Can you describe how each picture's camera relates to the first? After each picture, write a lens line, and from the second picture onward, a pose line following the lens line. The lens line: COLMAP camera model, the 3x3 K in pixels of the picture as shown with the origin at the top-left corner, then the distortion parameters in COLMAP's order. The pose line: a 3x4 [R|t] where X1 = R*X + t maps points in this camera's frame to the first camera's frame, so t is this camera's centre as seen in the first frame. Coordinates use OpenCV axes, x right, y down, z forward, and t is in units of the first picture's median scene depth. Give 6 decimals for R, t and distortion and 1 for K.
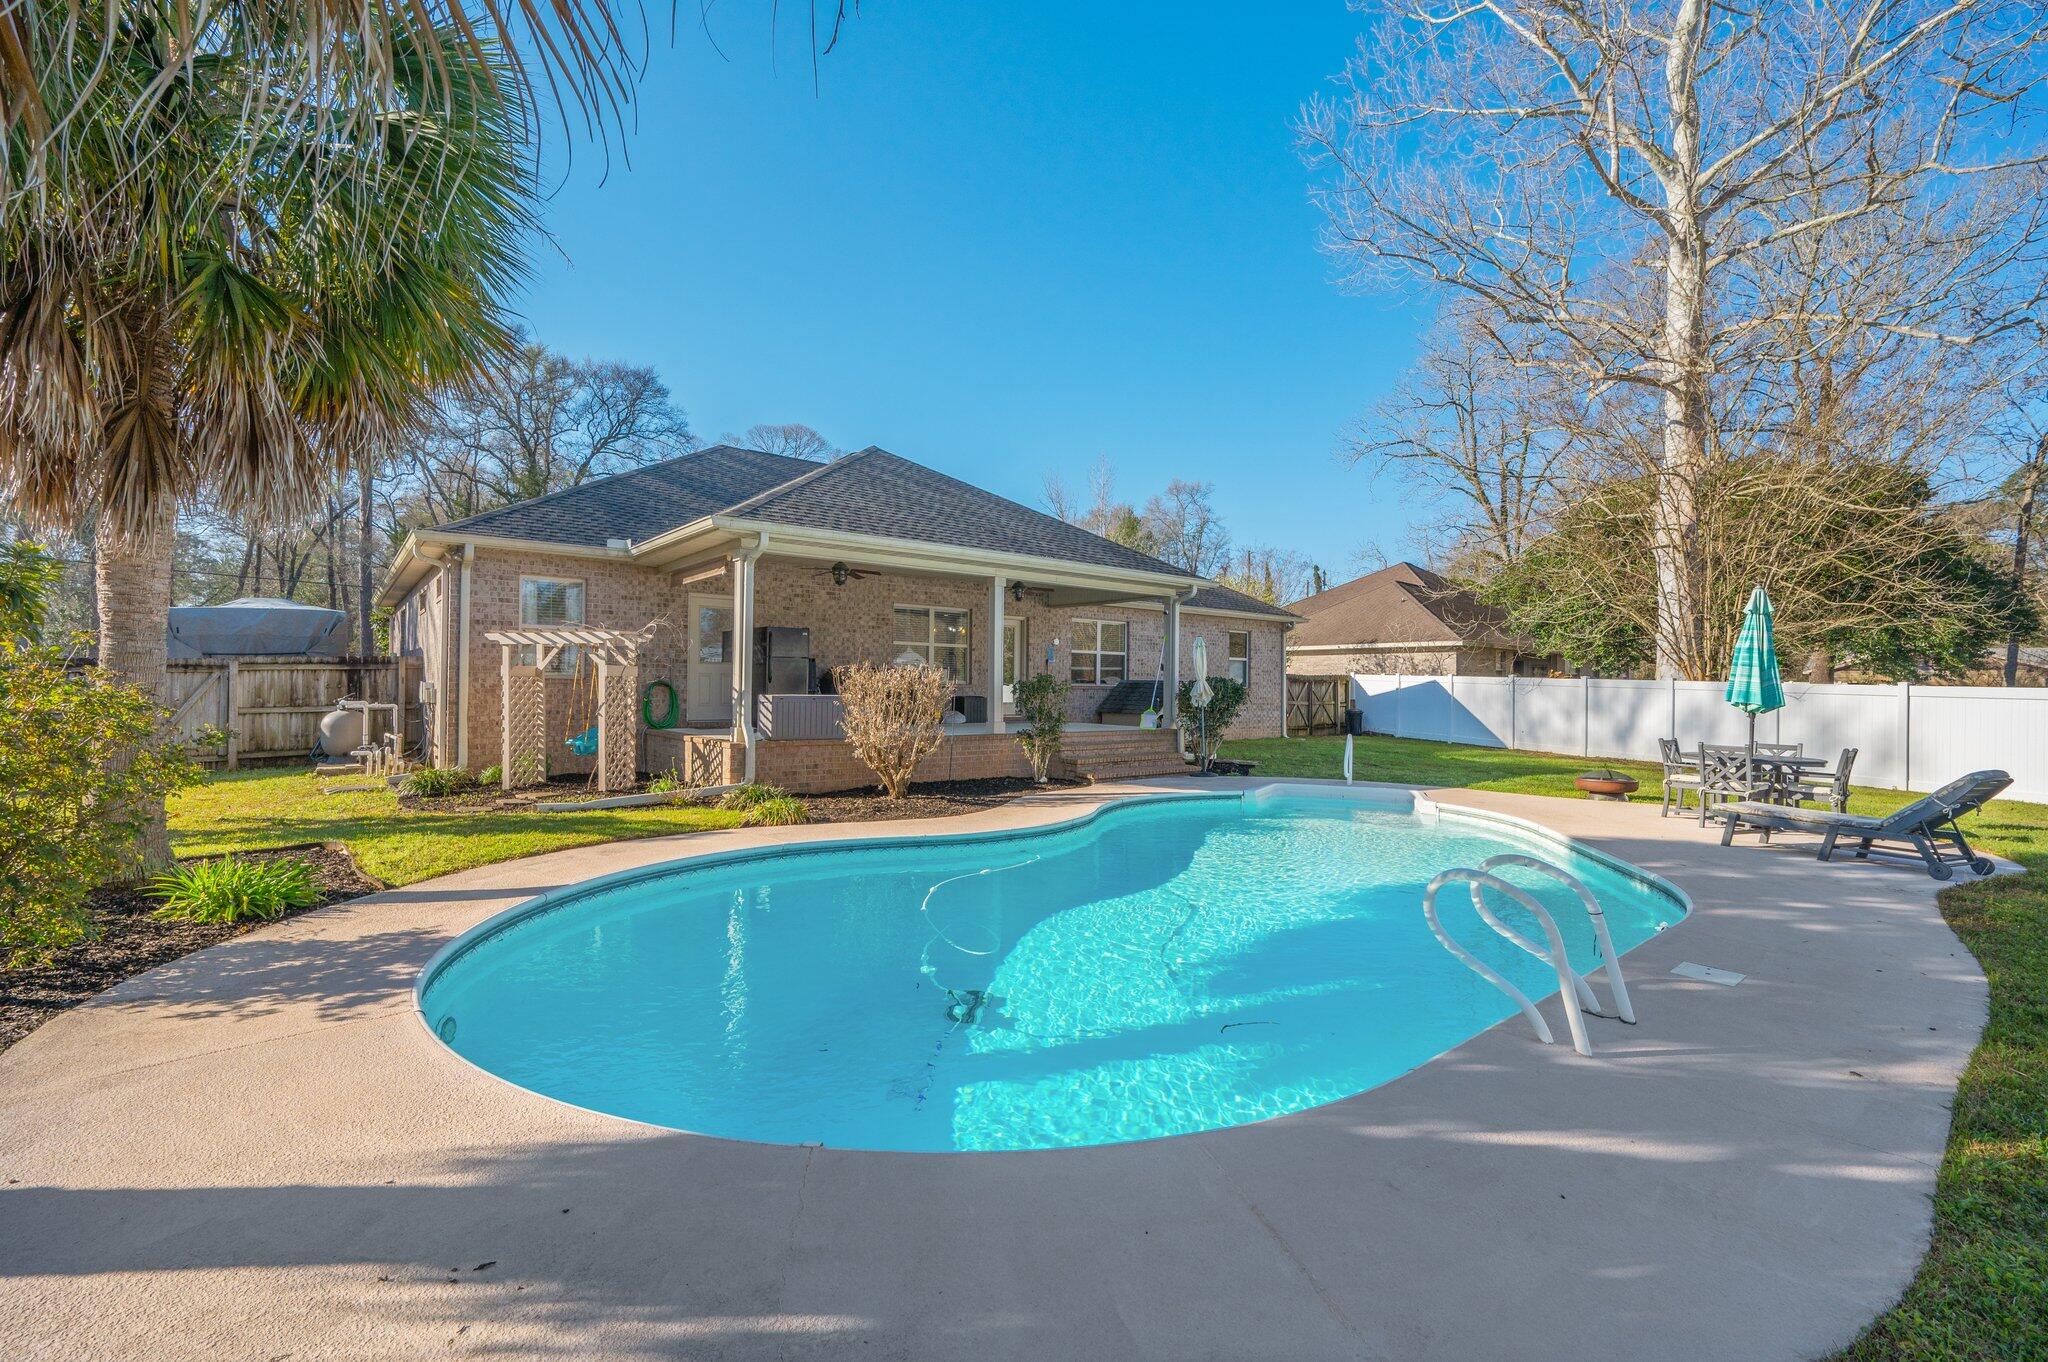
lens RADIAL K [[883.5, 0, 1024.0], [0, 883.5, 681.0], [0, 0, 1]] dist [0.001923, 0.000277]
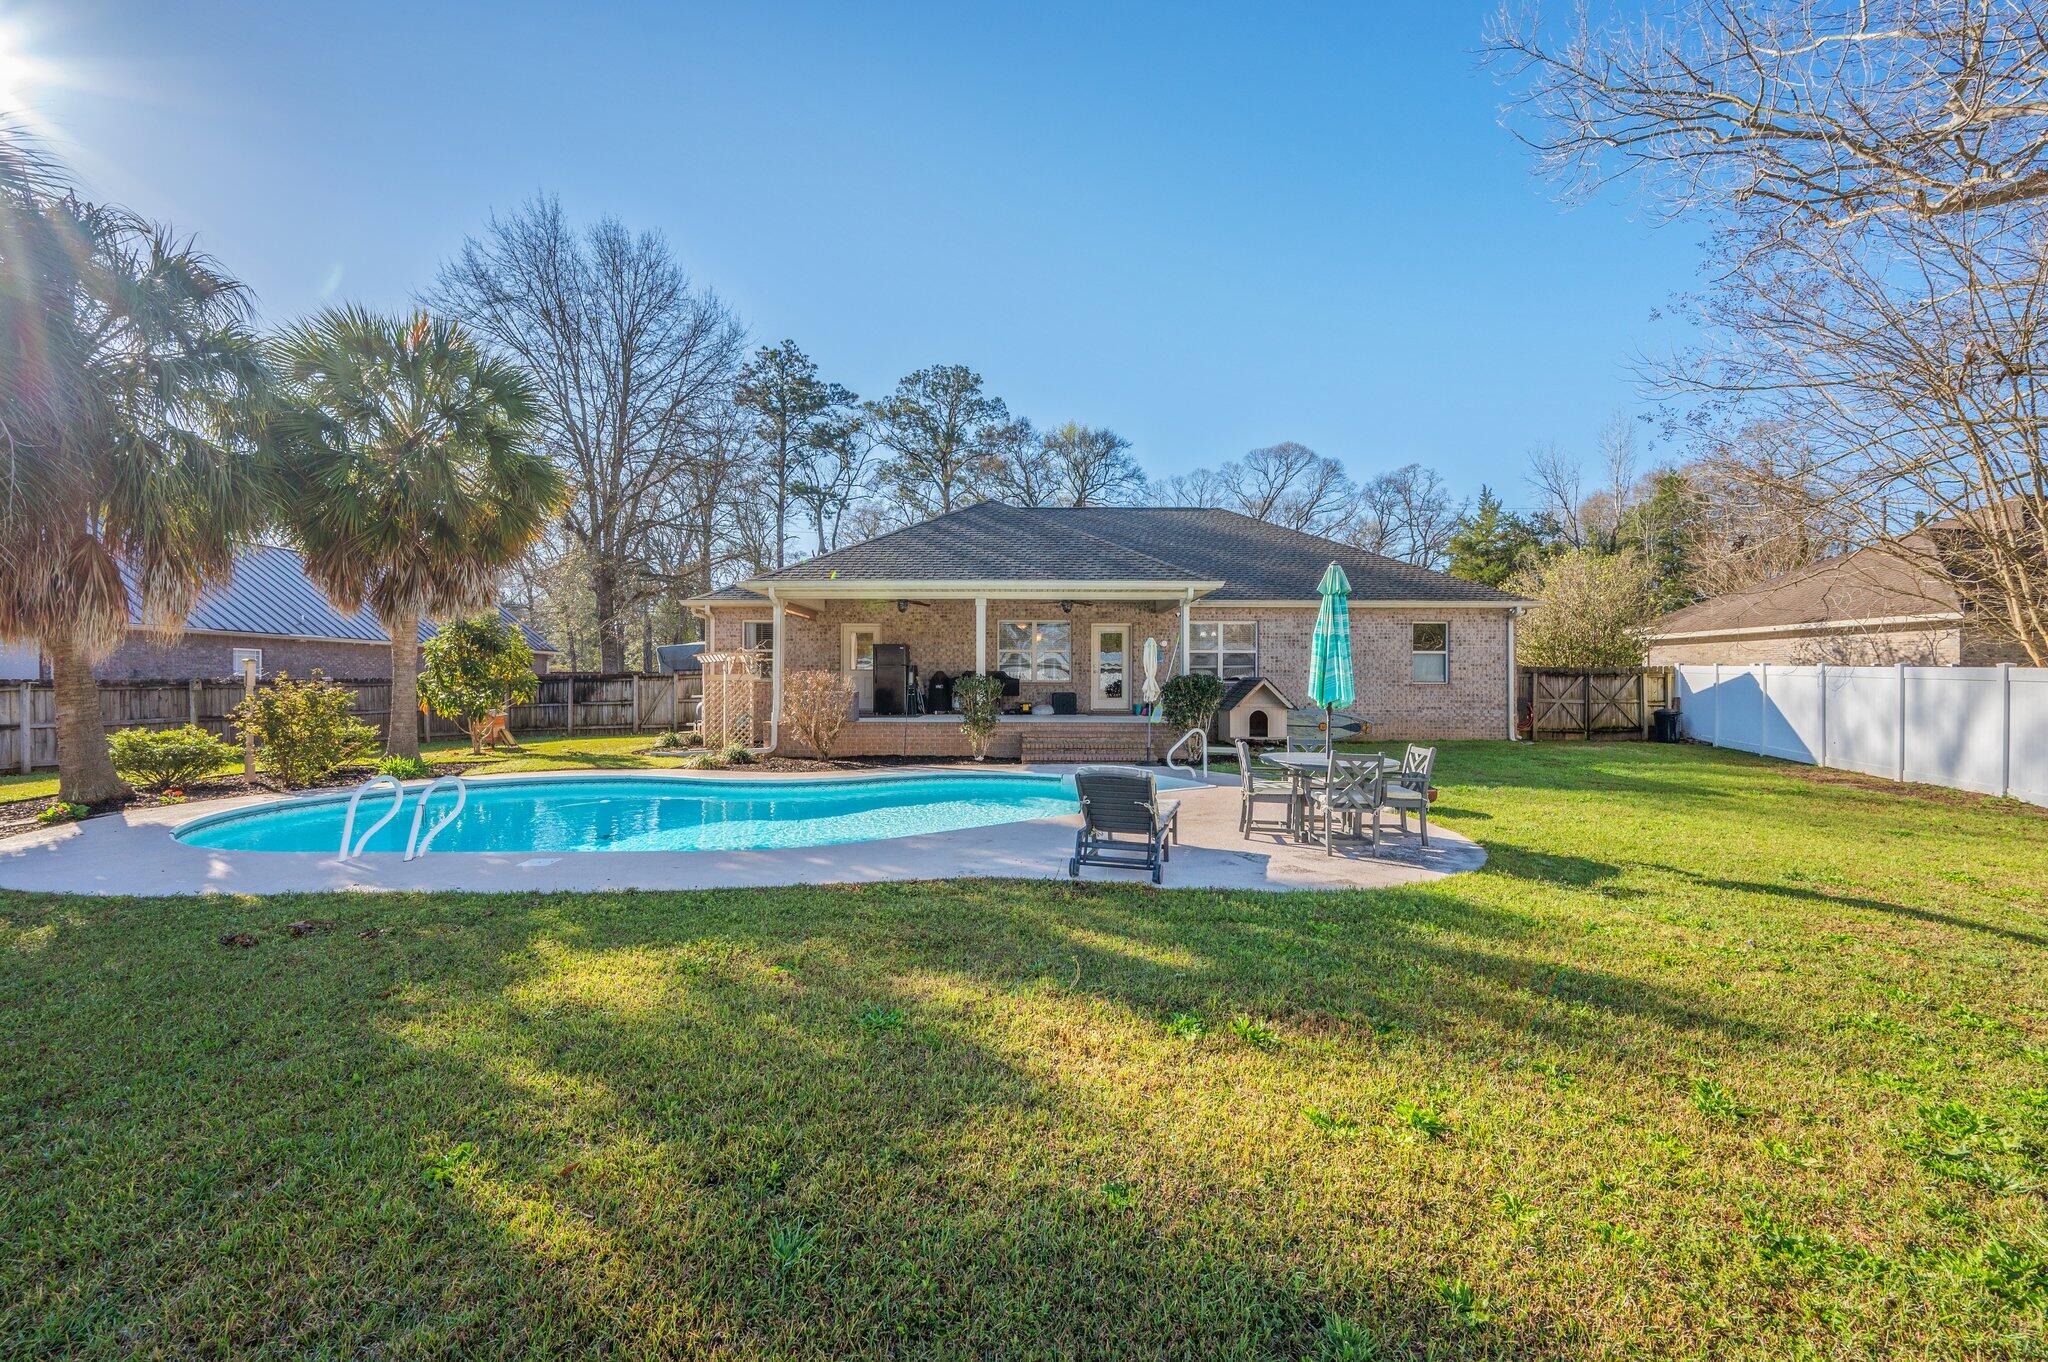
lens RADIAL K [[826.9, 0, 1034.3], [0, 826.9, 683.5], [0, 0, 1]] dist [0.000253, -0.000295]
pose [[0.778141, -0.008115, -0.628037, 0.628756], [0.009805, 0.999952, -0.000773, 0.005418], [0.628013, -0.005557, 0.778183, 0.098601]]
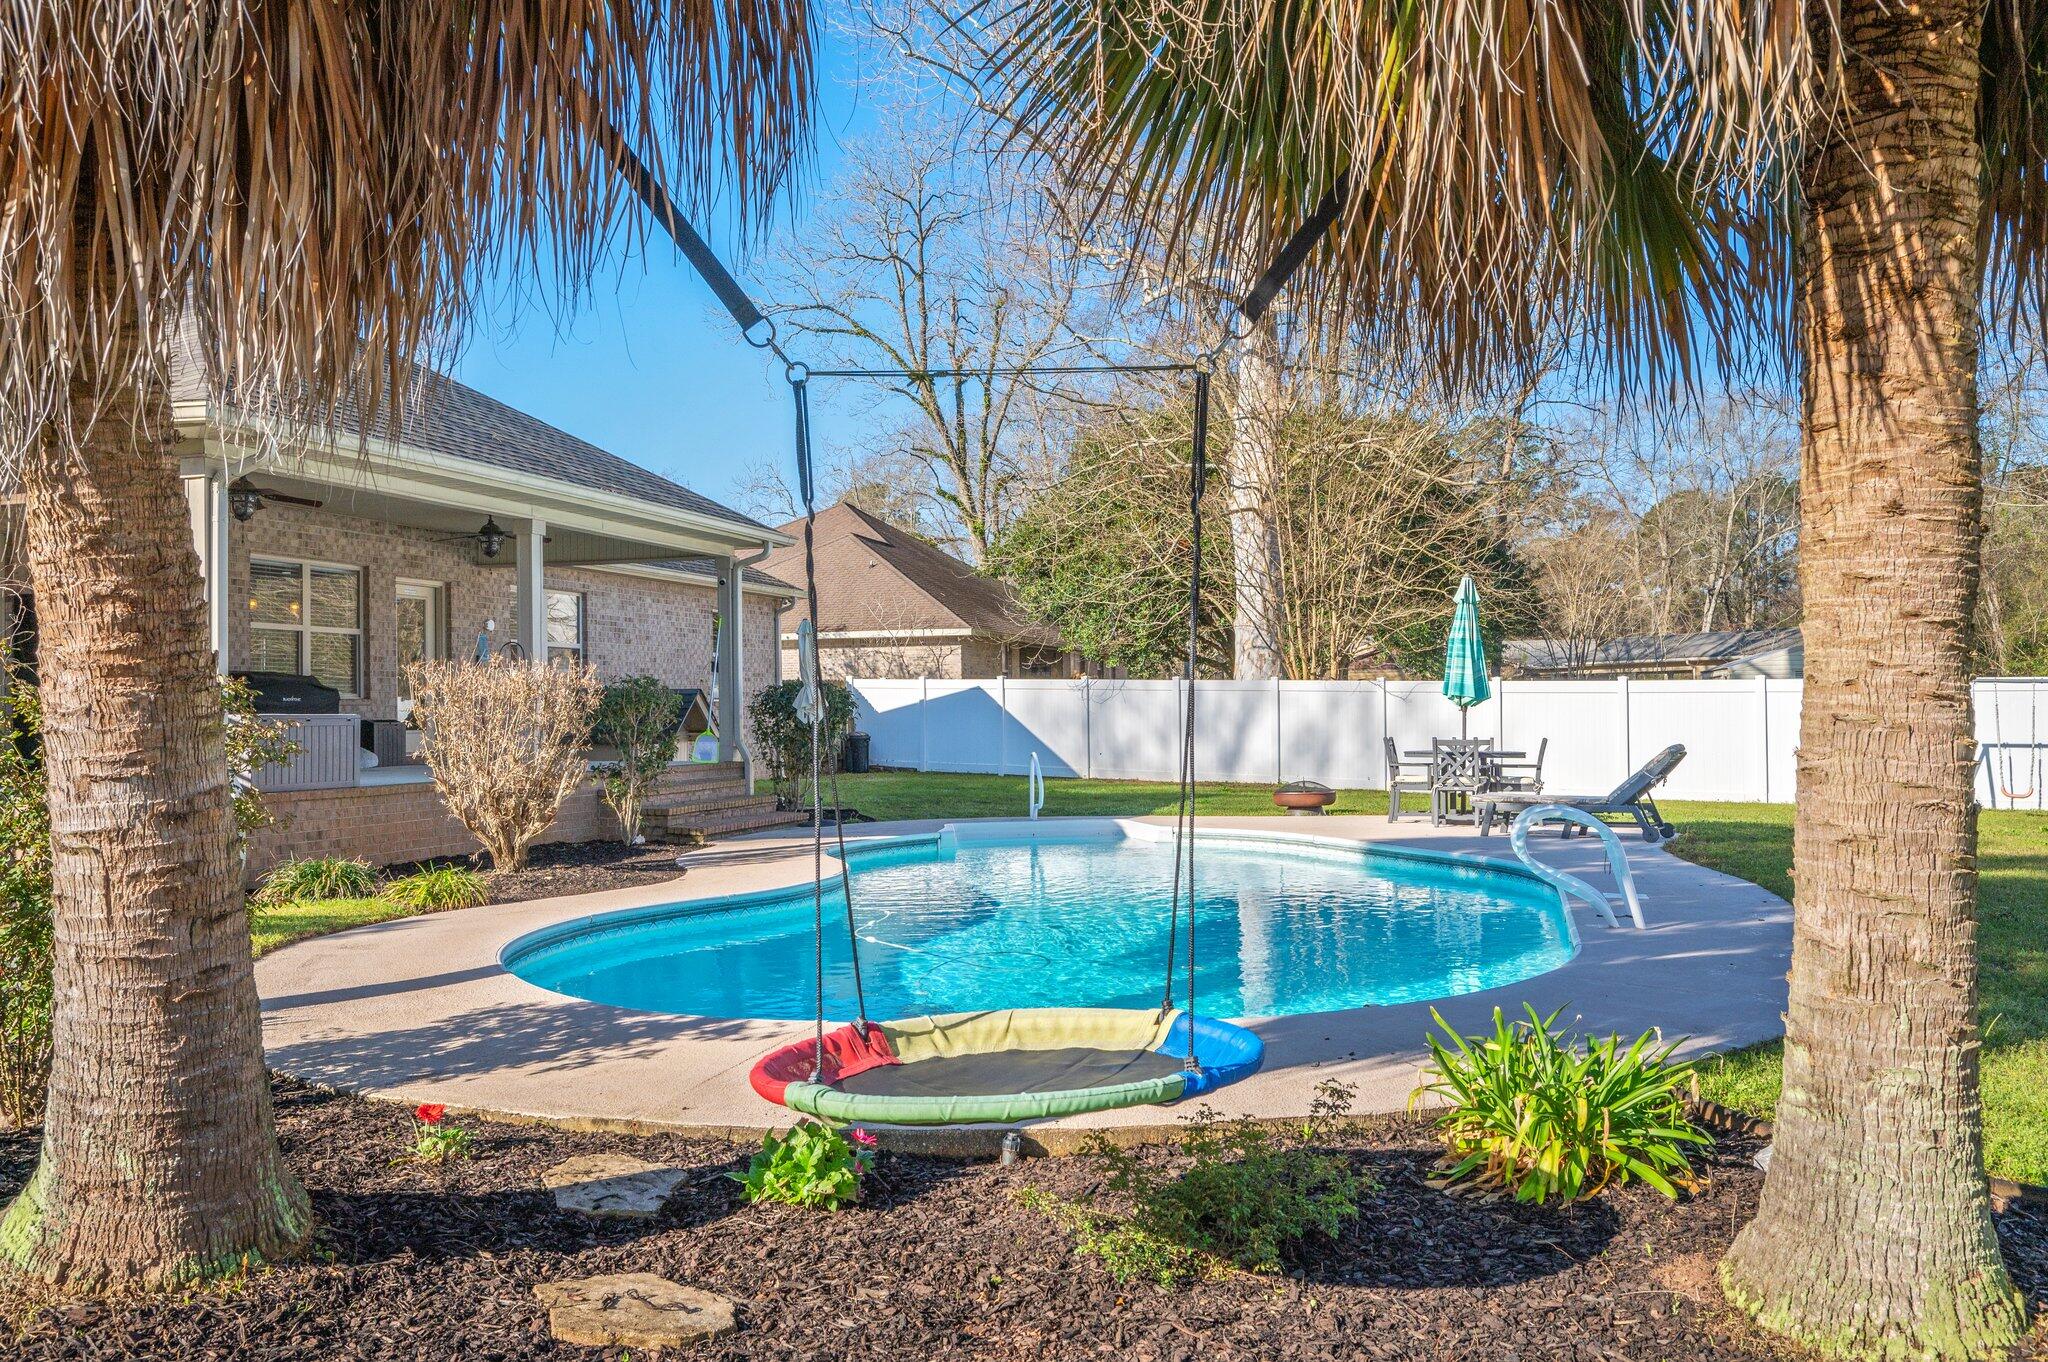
lens RADIAL K [[1657.7, 0, 1024.0], [0, 1657.7, 681.0], [0, 0, 1]] dist [0.046080, 0.000454]
pose [[0.826869, -0.010586, 0.562295, -0.333555], [0.017412, 0.999825, -0.006781, 0.007172], [-0.562125, 0.015398, 0.826909, -0.127049]]
